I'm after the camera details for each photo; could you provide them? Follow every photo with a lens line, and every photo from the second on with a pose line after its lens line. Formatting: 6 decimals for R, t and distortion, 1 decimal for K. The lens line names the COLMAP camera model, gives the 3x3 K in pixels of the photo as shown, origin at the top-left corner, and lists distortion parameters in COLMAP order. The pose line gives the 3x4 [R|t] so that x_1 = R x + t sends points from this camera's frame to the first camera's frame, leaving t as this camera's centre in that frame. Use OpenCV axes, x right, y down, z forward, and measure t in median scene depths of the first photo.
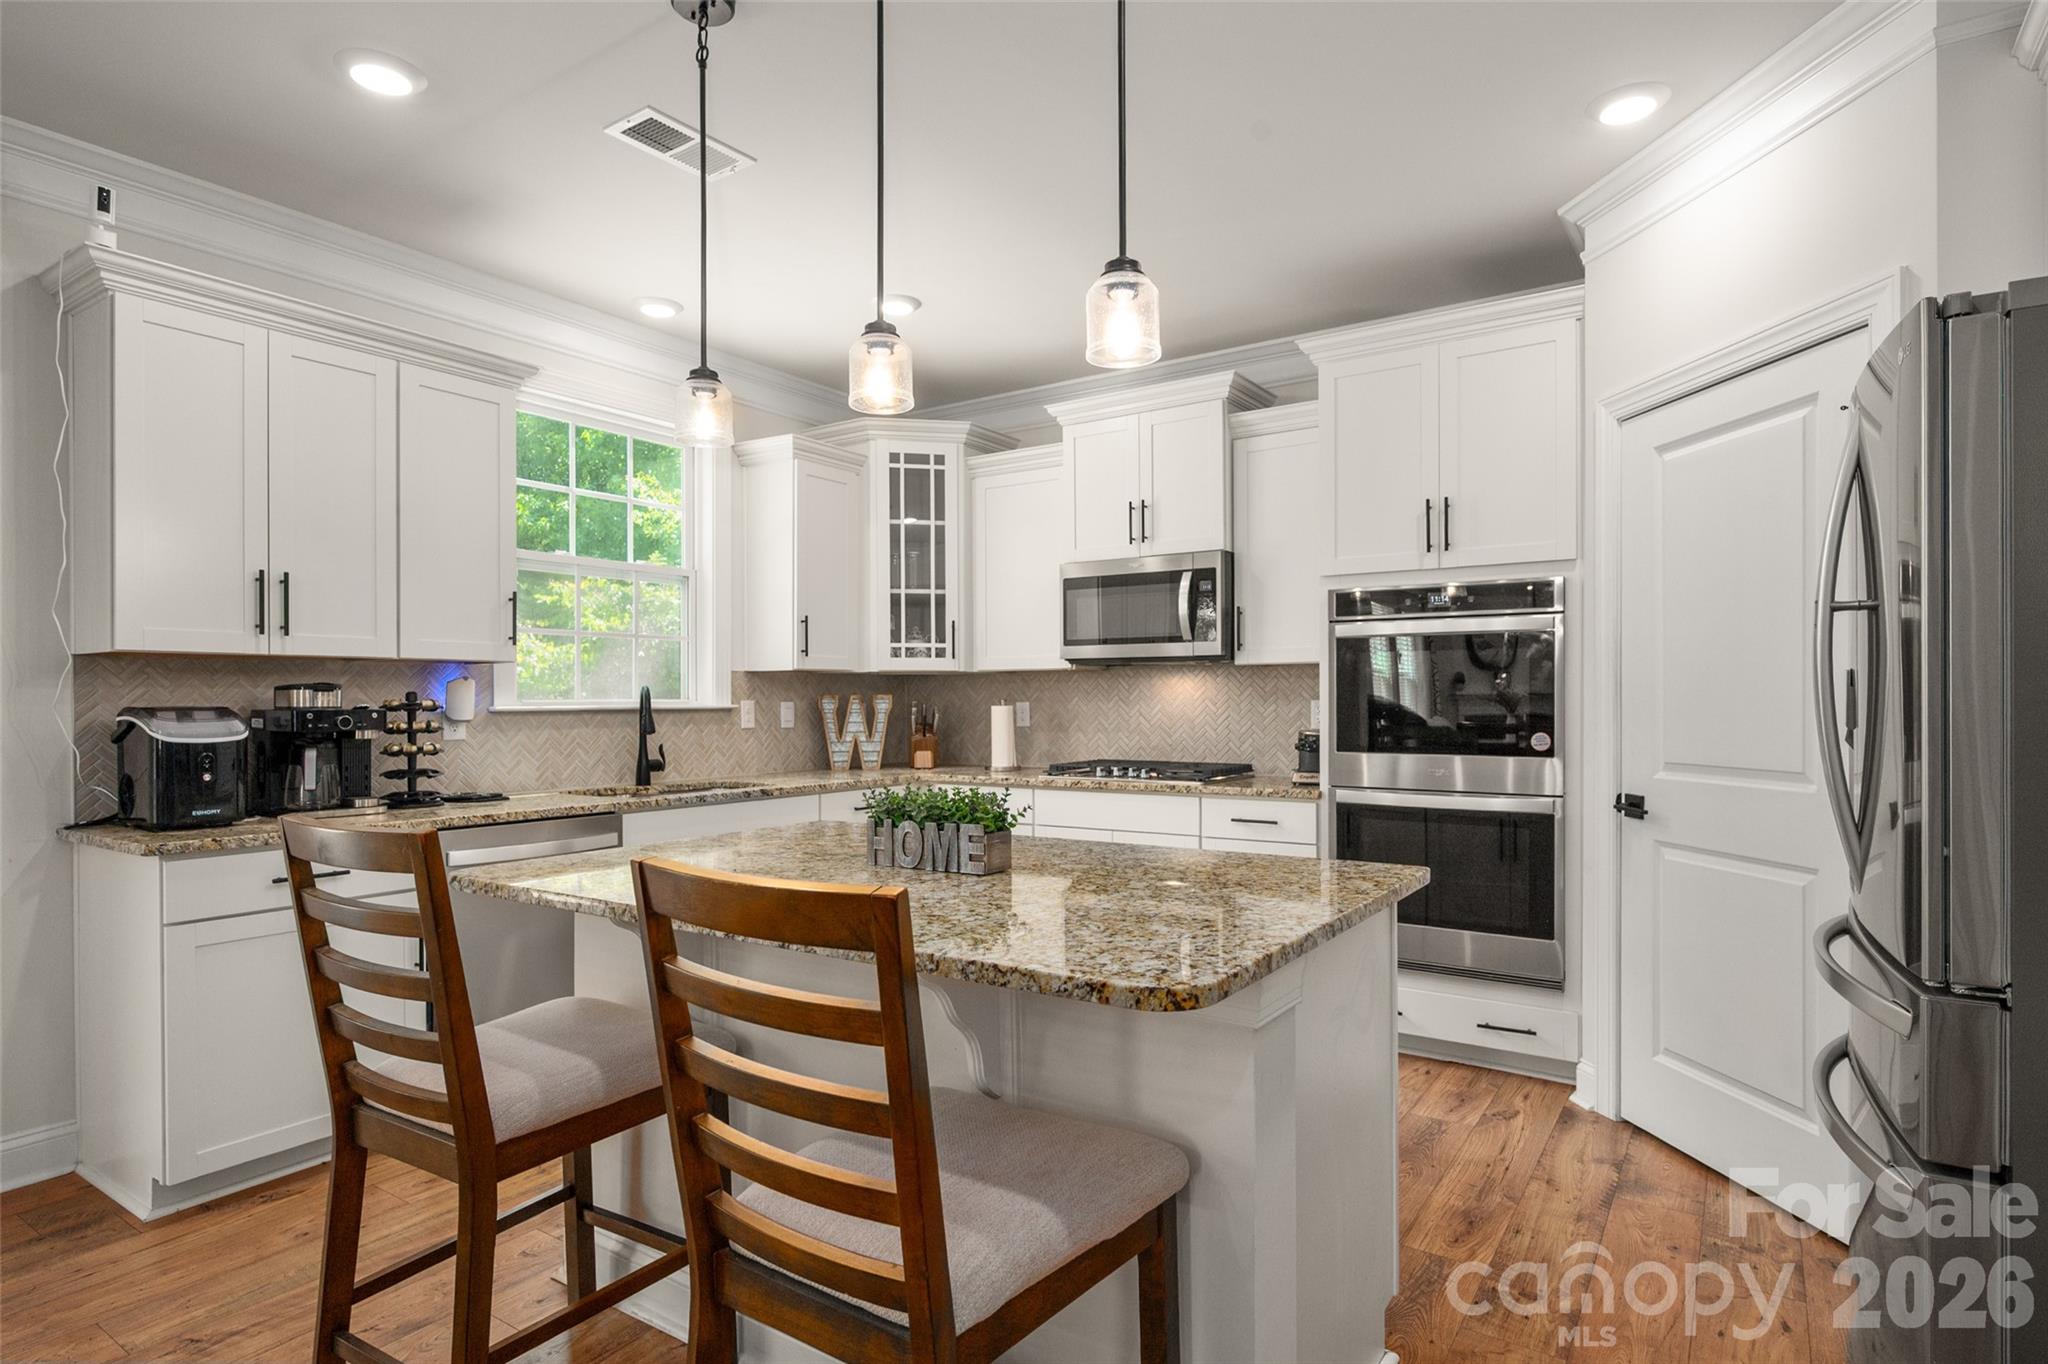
lens RADIAL K [[1085.8, 0, 1038.5], [0, 1085.8, 692.1], [0, 0, 1]] dist [0.007753, 0.001214]
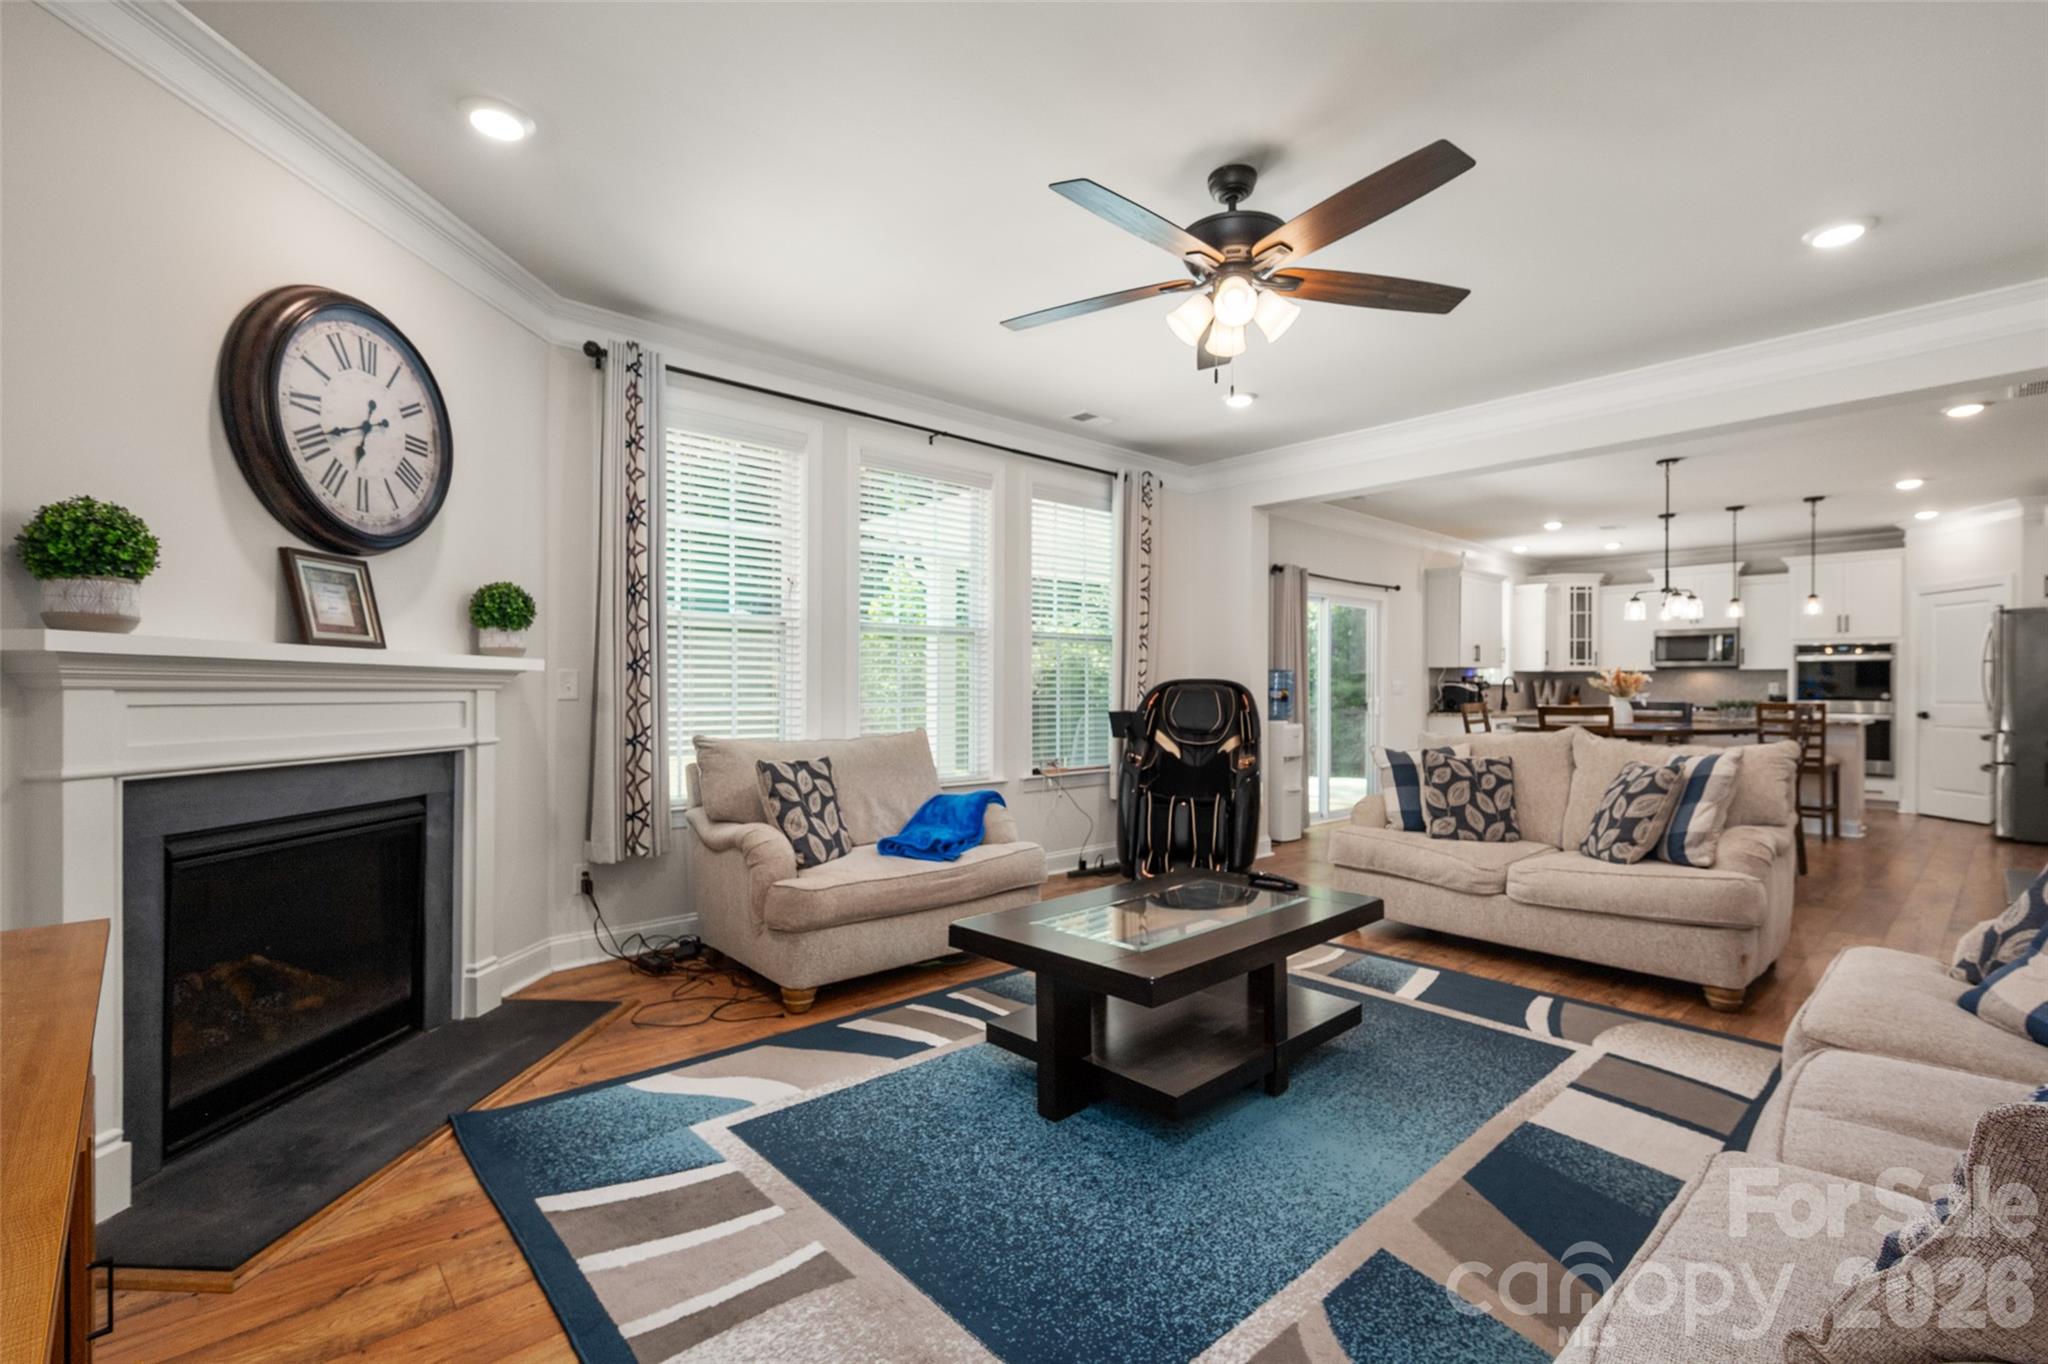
lens RADIAL K [[921.0, 0, 1016.9], [0, 921.0, 685.9], [0, 0, 1]] dist [-0.001598, 0.001013]
pose [[0.970436, 0.006791, -0.241261, -0.996840], [-0.005606, 0.999969, 0.005596, 0.012311], [0.241292, -0.004078, 0.970444, -1.629504]]
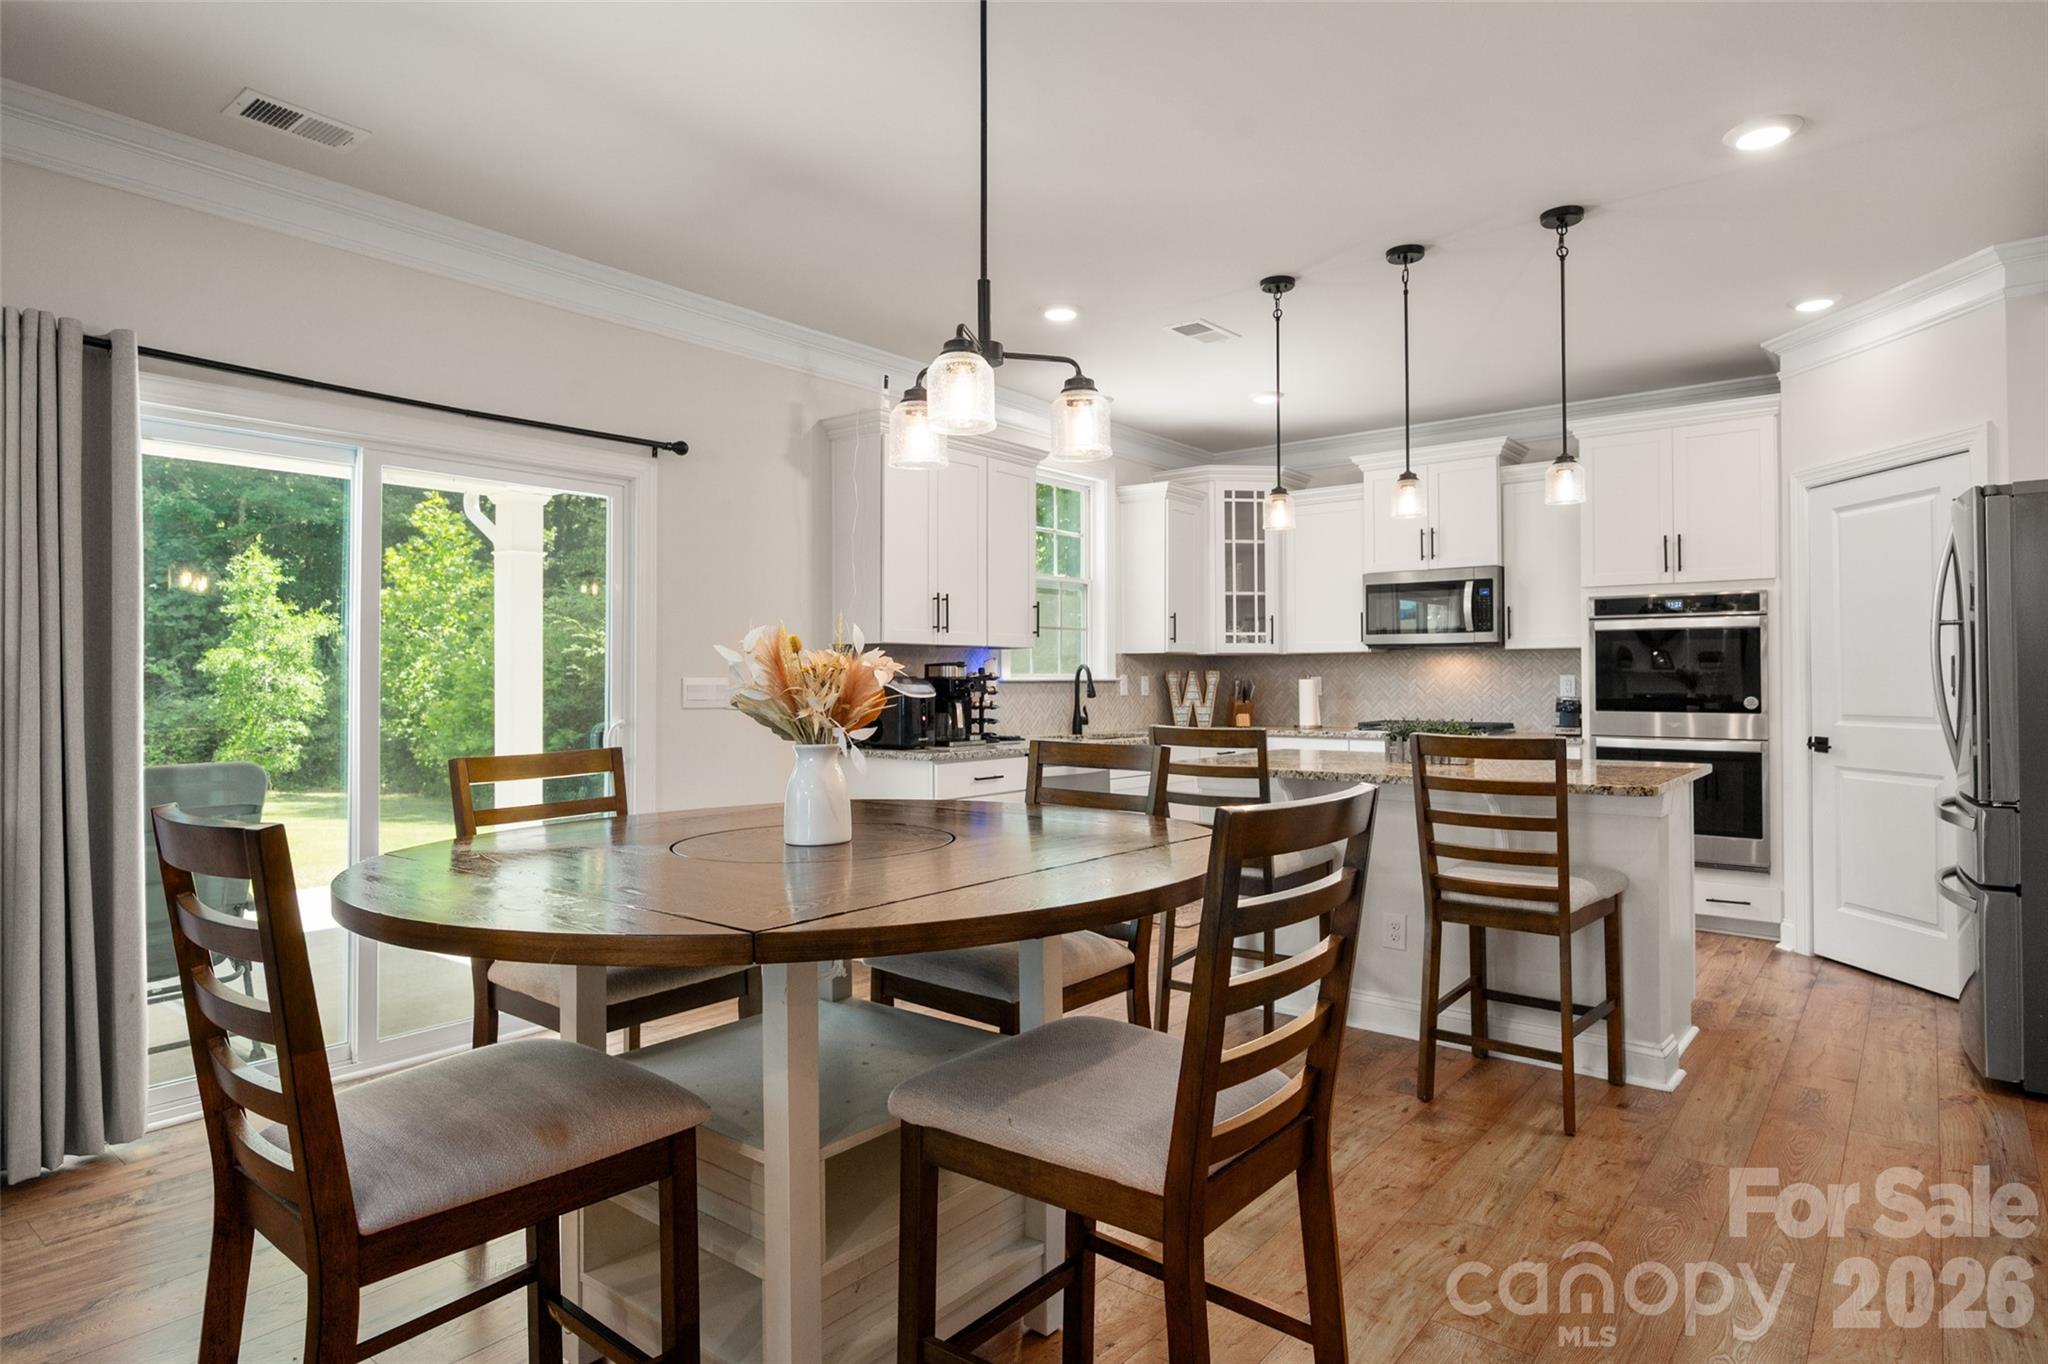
lens RADIAL K [[1146.2, 0, 1035.1], [0, 1146.2, 649.0], [0, 0, 1]] dist [0.009730, -0.003992]
pose [[0.997127, 0.000279, -0.075753, -0.296176], [-0.001774, 0.999805, -0.019670, 0.004103], [0.075733, 0.019748, 0.996933, -0.477572]]
